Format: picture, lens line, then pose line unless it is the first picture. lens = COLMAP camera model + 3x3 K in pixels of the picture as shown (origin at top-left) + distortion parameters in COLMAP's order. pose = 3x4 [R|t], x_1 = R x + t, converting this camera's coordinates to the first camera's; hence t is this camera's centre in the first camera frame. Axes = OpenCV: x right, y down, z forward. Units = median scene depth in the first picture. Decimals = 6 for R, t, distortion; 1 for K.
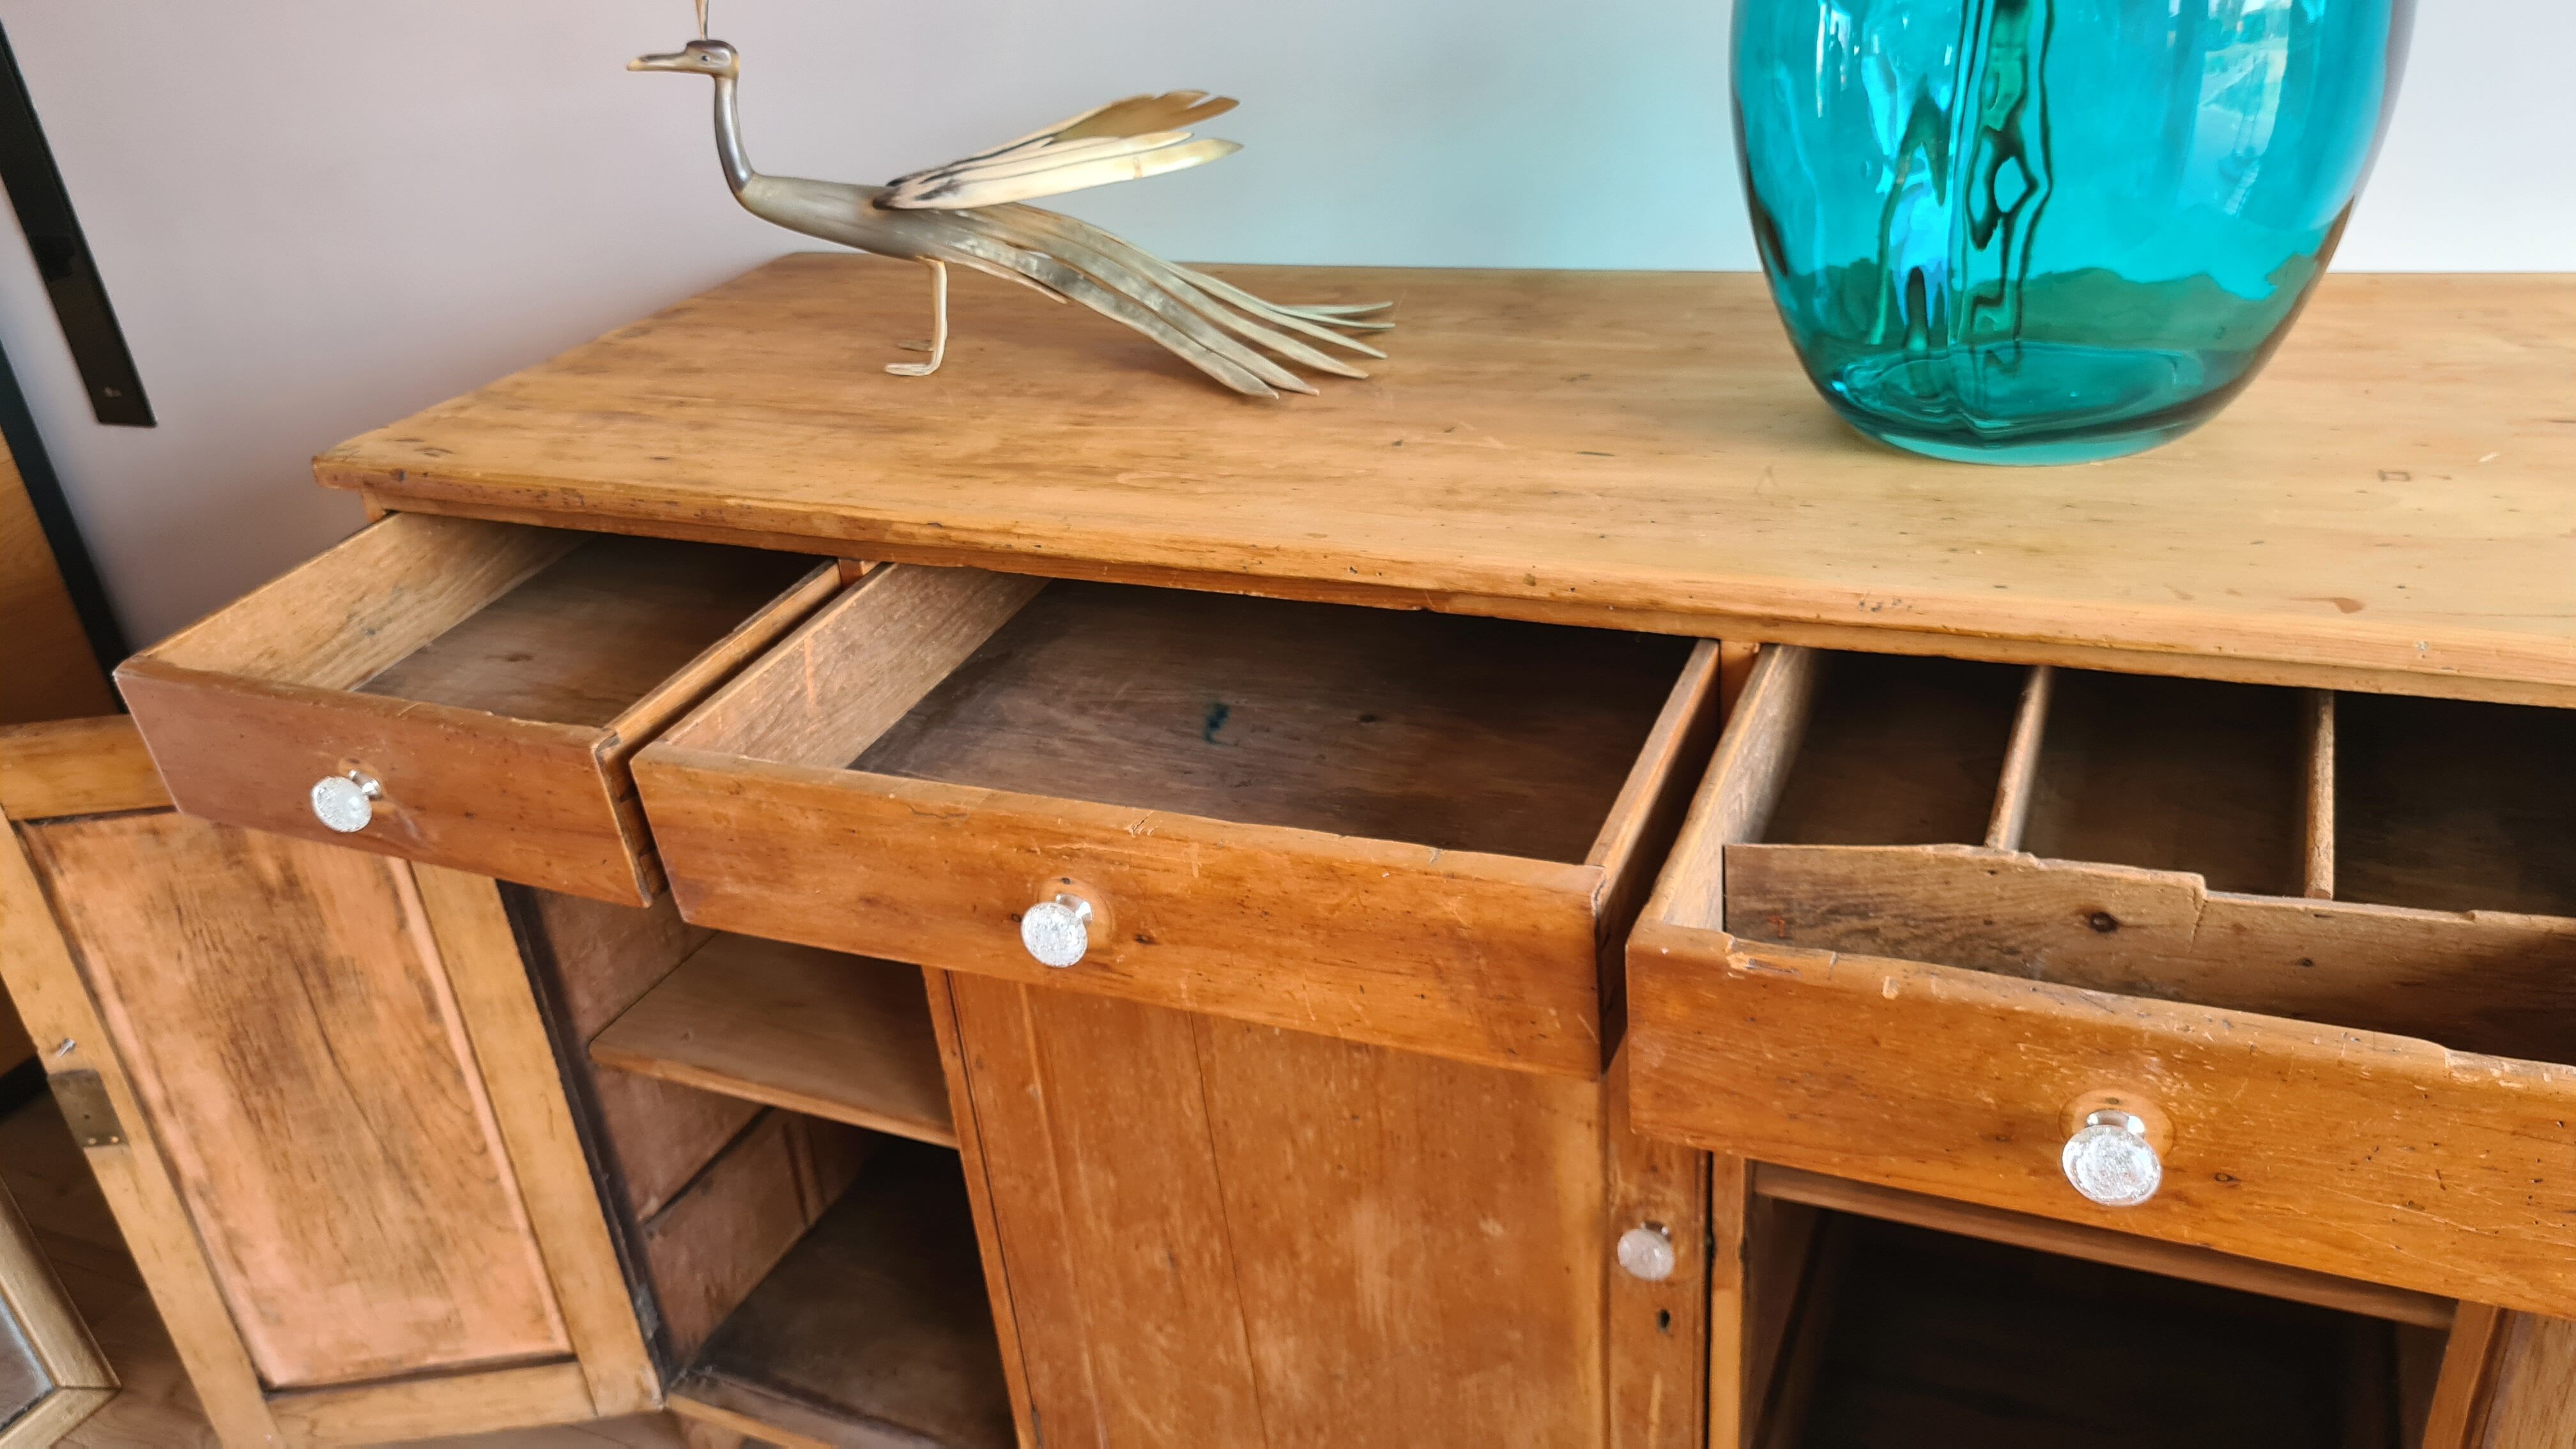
lens RADIAL K [[1934.8, 0, 1299.2], [0, 1934.8, 758.7], [0, 0, 1]] dist [0.053108, -0.041173]
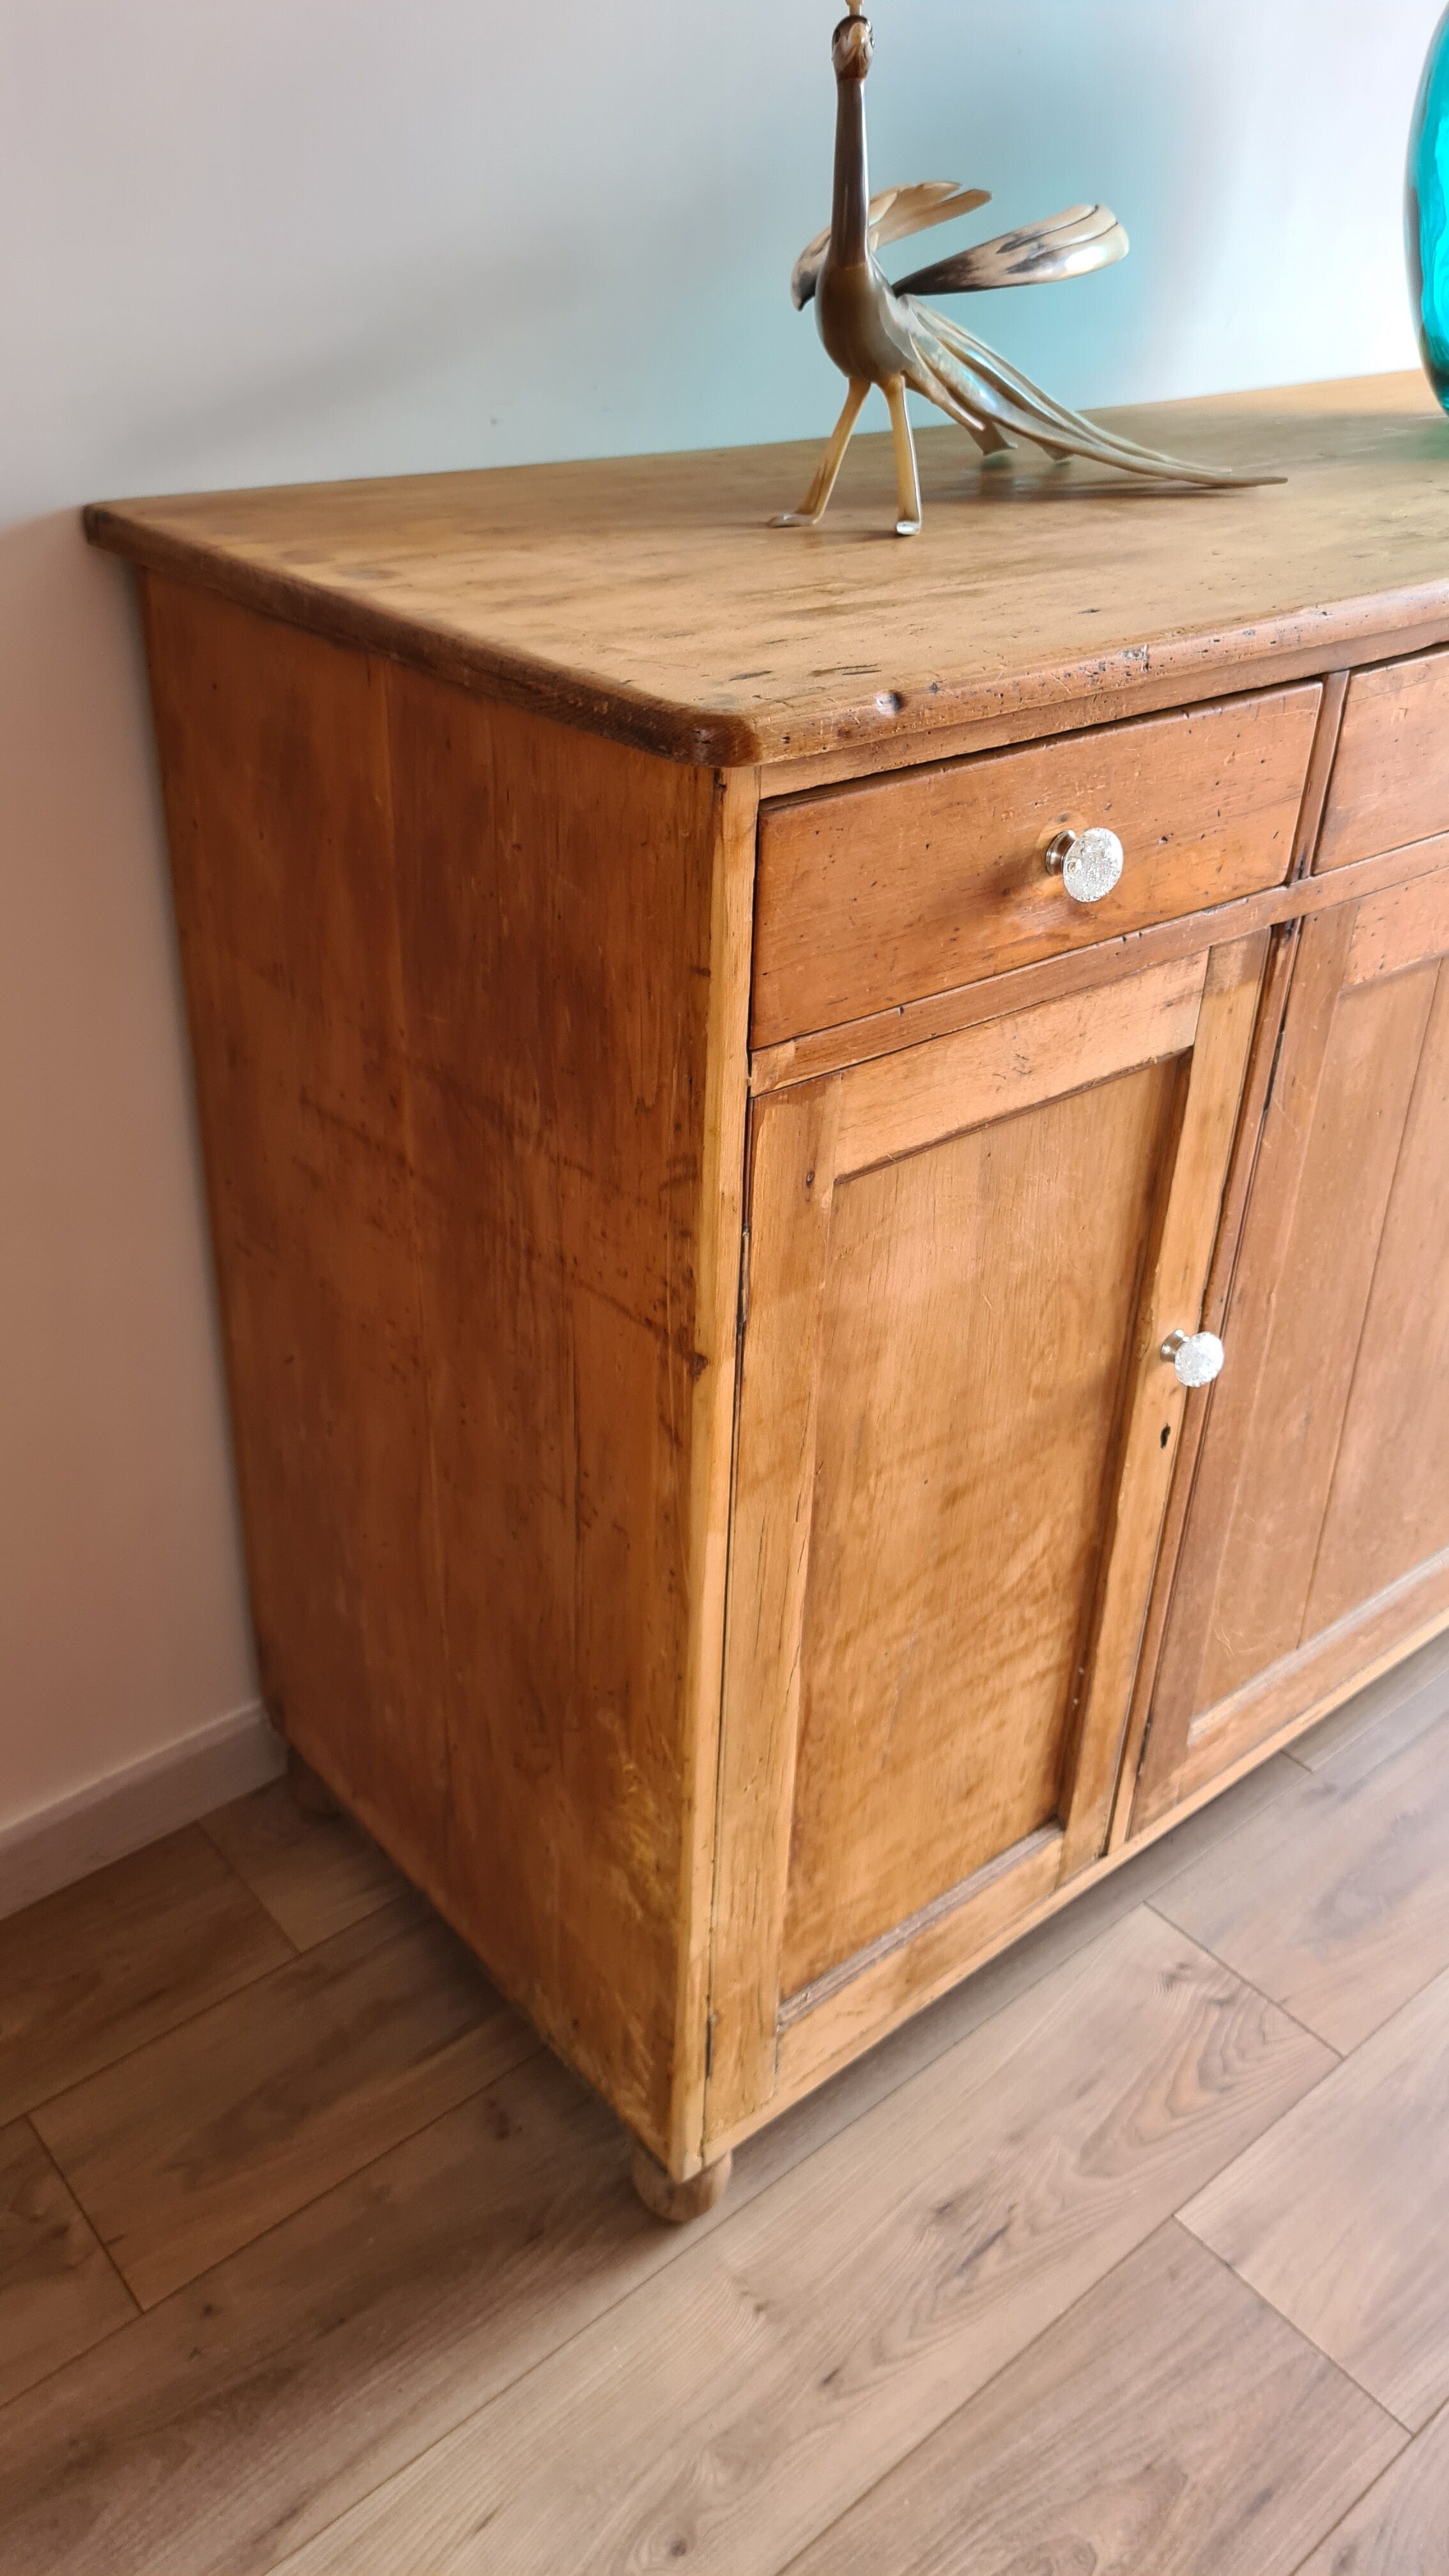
lens RADIAL K [[1934.8, 0, 673.6], [0, 1934.8, 1277.1], [0, 0, 1]] dist [0.053108, -0.041173]
pose [[0.447427, -0.366280, 0.815872, -1.152923], [0.369120, 0.906586, 0.204579, -0.144629], [-0.814591, 0.209621, 0.540833, 0.847180]]
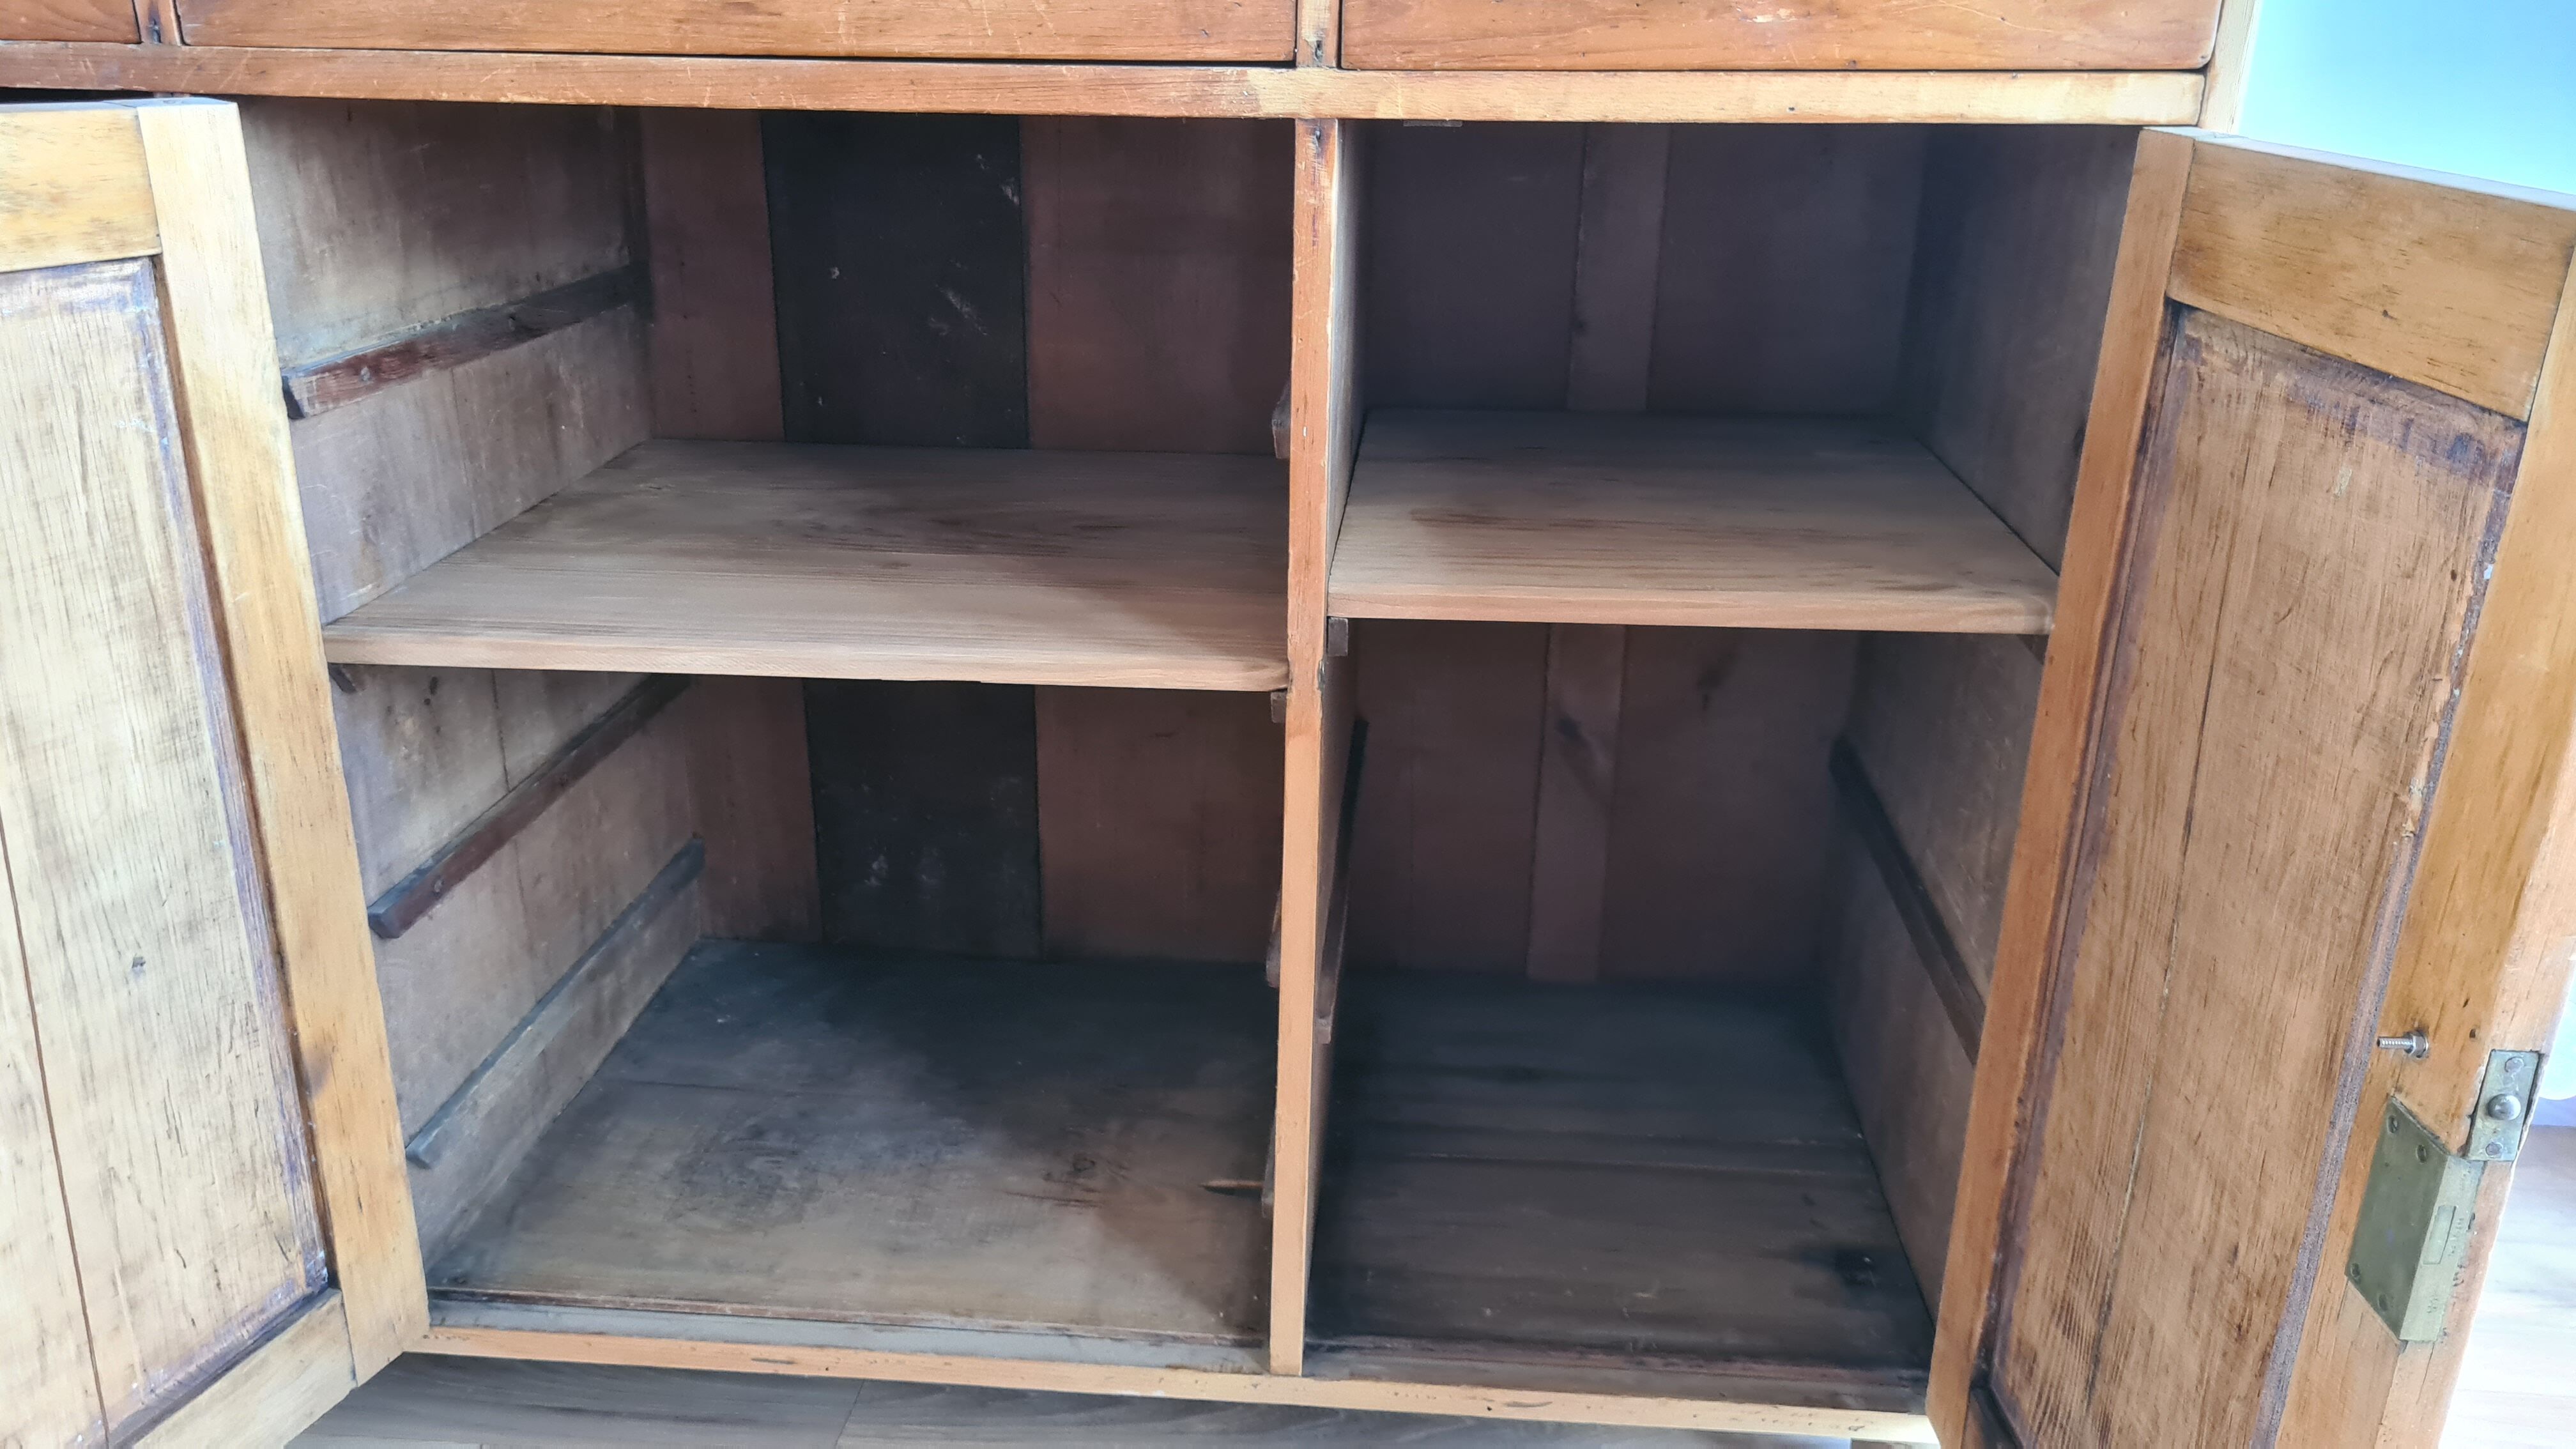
lens RADIAL K [[1934.8, 0, 1297.0], [0, 1934.8, 765.3], [0, 0, 1]] dist [0.053108, -0.041173]
pose [[0.938777, -0.021786, 0.343837, -0.078259], [0.065962, 0.990902, -0.117310, 0.388333], [-0.338153, 0.132809, 0.931673, 0.207939]]
